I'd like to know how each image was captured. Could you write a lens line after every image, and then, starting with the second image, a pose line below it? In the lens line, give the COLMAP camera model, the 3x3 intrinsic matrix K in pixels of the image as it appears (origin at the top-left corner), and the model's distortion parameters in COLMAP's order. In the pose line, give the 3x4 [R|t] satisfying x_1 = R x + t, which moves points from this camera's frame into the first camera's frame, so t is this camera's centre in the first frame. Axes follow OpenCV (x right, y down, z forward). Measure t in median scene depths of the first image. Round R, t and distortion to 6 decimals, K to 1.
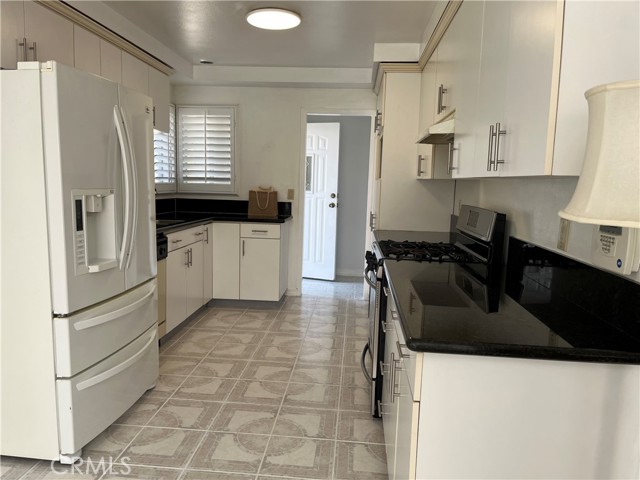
lens RADIAL K [[488.5, 0, 317.1], [0, 488.5, 241.7], [0, 0, 1]] dist [0.031810, -0.057809]
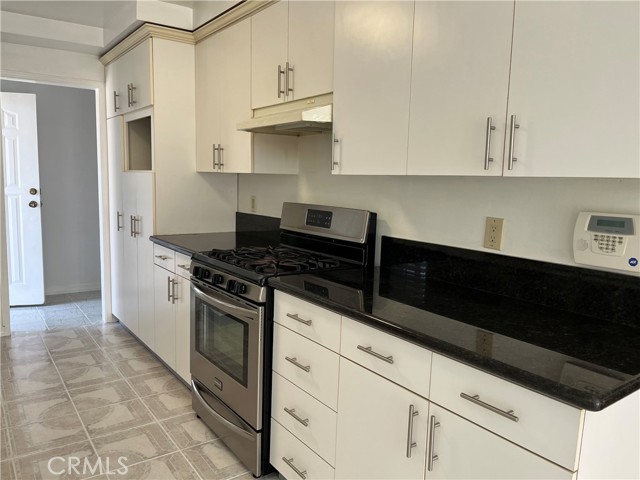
lens RADIAL K [[488.5, 0, 320.1], [0, 488.5, 238.1], [0, 0, 1]] dist [0.031810, -0.057809]
pose [[0.758250, -0.080195, 0.647012, -0.187689], [0.071478, 0.996649, 0.039765, -0.032238], [-0.648033, 0.016096, 0.761442, 0.217861]]
